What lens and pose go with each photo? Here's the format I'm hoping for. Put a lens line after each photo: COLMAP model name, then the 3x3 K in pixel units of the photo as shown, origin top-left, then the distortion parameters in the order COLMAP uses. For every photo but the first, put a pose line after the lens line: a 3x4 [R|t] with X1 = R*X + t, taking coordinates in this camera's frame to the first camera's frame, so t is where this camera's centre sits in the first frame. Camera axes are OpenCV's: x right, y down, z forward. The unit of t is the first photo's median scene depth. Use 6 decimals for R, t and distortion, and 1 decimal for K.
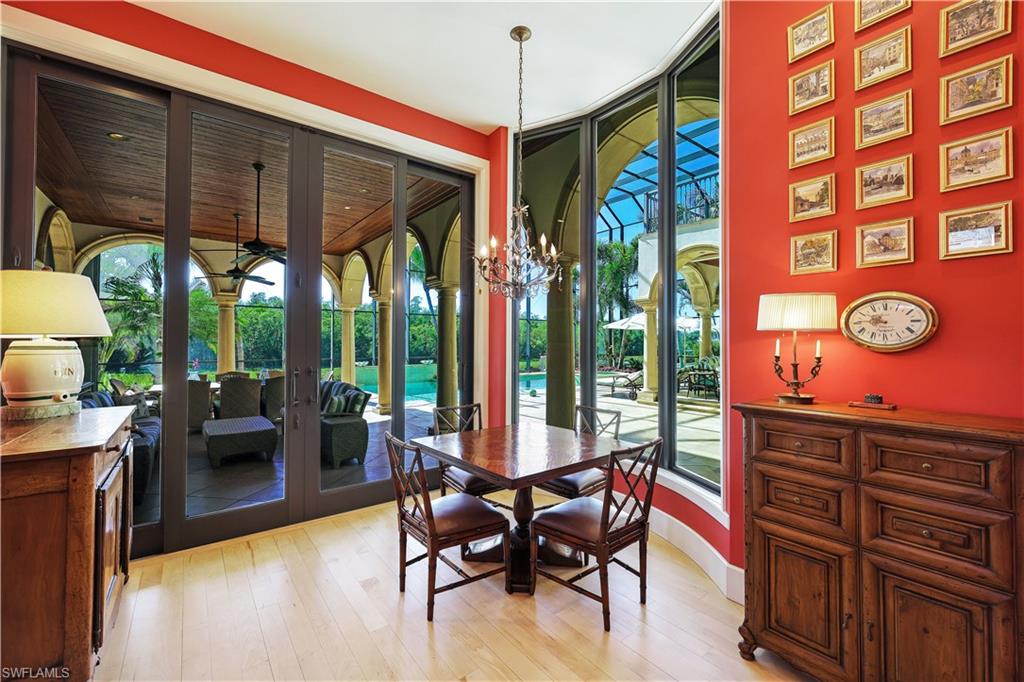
lens RADIAL K [[421.0, 0, 512.0], [0, 421.0, 338.6], [0, 0, 1]] dist [-0.004297, 0.000417]
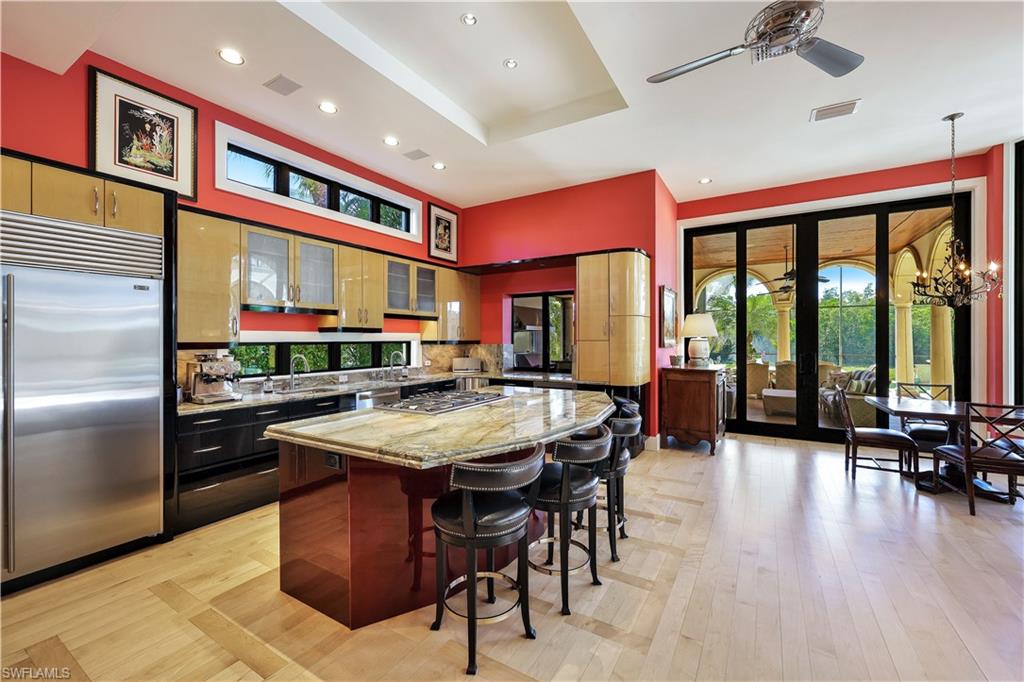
lens RADIAL K [[421.0, 0, 511.4], [0, 421.0, 337.7], [0, 0, 1]] dist [-0.004297, 0.000417]
pose [[0.360124, -0.006785, -0.932880, 0.310286], [0.012608, 0.999918, -0.002405, -0.002095], [0.932819, -0.010896, 0.360180, -0.346854]]
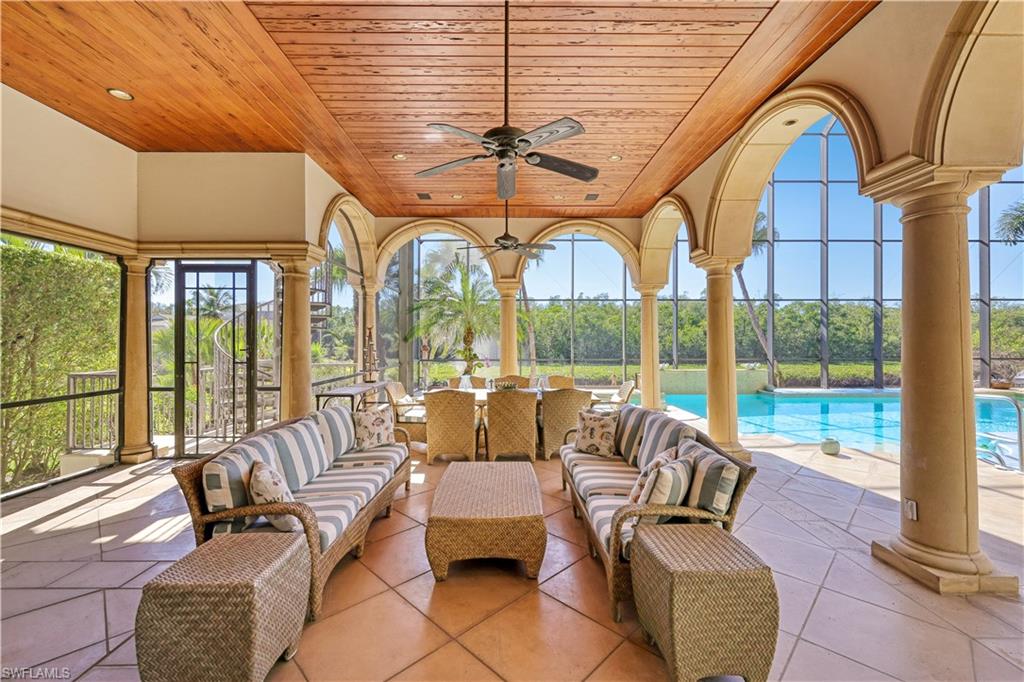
lens RADIAL K [[421.0, 0, 516.2], [0, 421.0, 337.5], [0, 0, 1]] dist [-0.004297, 0.000417]
pose [[0.802700, -0.008350, -0.596324, -0.219298], [0.010967, 0.999940, 0.000760, 0.006817], [0.596282, -0.007150, 0.802743, 0.439644]]
